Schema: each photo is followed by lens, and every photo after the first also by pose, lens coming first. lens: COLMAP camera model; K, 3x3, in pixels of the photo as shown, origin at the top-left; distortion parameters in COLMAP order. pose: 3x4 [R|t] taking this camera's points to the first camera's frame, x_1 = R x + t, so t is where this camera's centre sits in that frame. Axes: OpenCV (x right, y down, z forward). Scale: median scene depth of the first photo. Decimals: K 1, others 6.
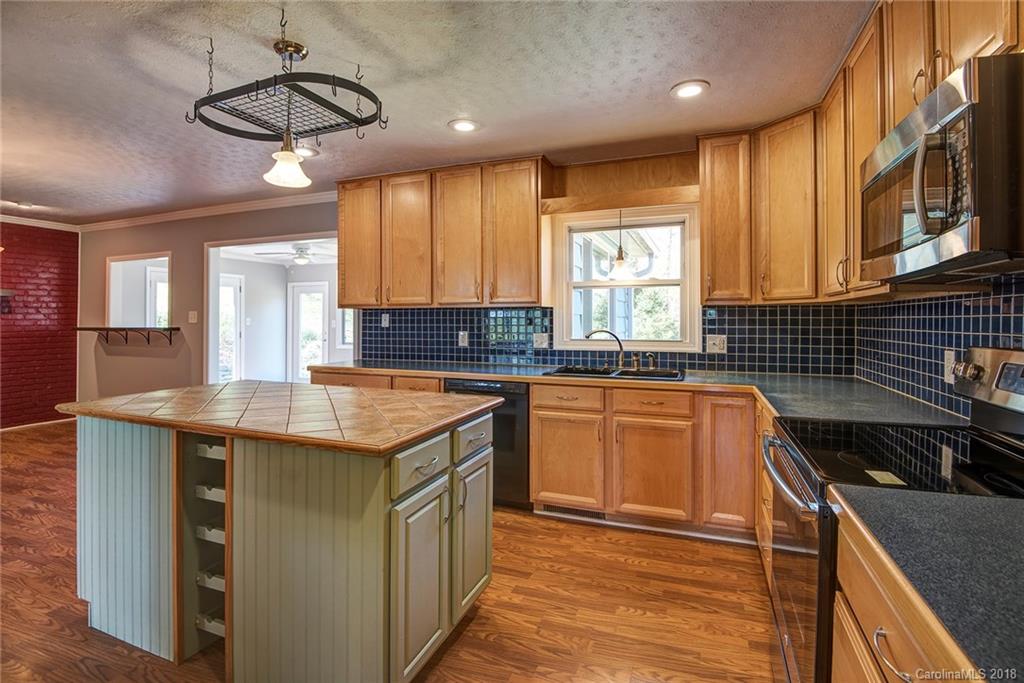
lens RADIAL K [[477.3, 0, 517.3], [0, 477.3, 317.5], [0, 0, 1]] dist [-0.021467, -0.005145]
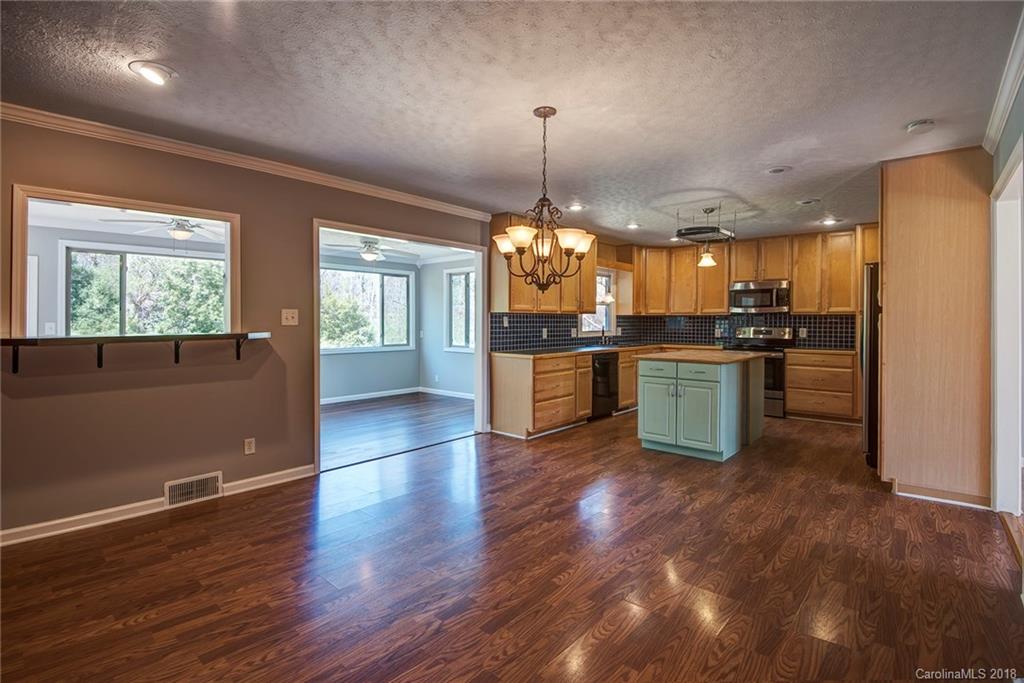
lens RADIAL K [[477.3, 0, 547.6], [0, 477.3, 321.4], [0, 0, 1]] dist [-0.021467, -0.005145]
pose [[0.328417, -0.001562, 0.944531, -1.832898], [-0.004167, 0.999987, 0.003103, 0.001663], [-0.944523, -0.004955, 0.328407, 0.578101]]
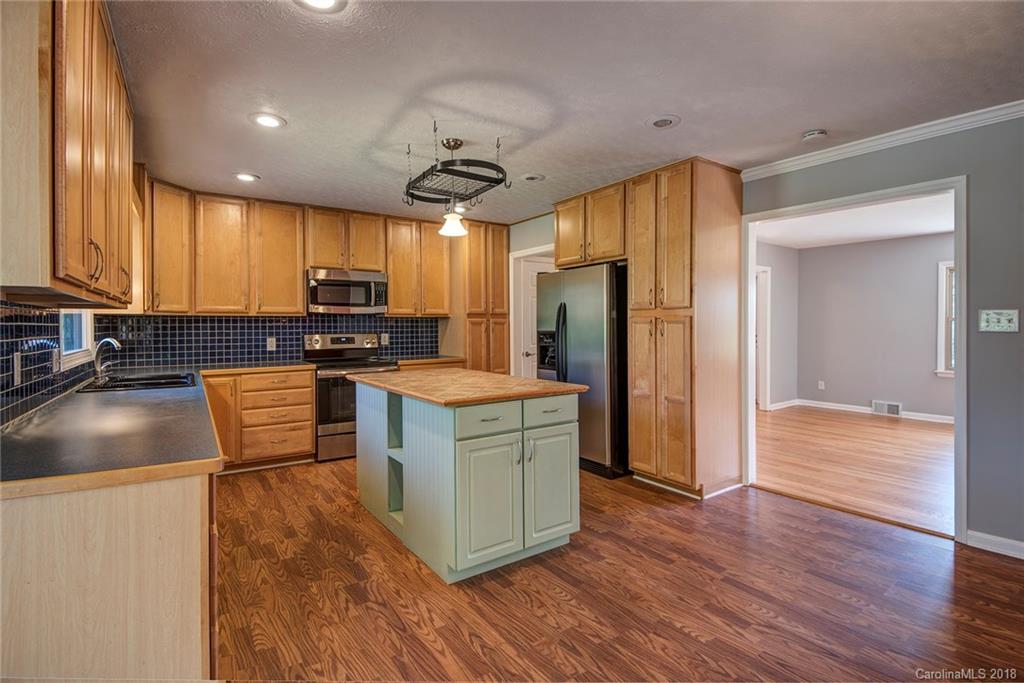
lens RADIAL K [[477.3, 0, 505.9], [0, 477.3, 330.7], [0, 0, 1]] dist [-0.021467, -0.005145]
pose [[-0.805994, -0.006909, 0.591884, -0.895121], [-0.002027, 0.999958, 0.008913, 0.006232], [-0.591921, 0.005984, -0.805974, 1.255723]]
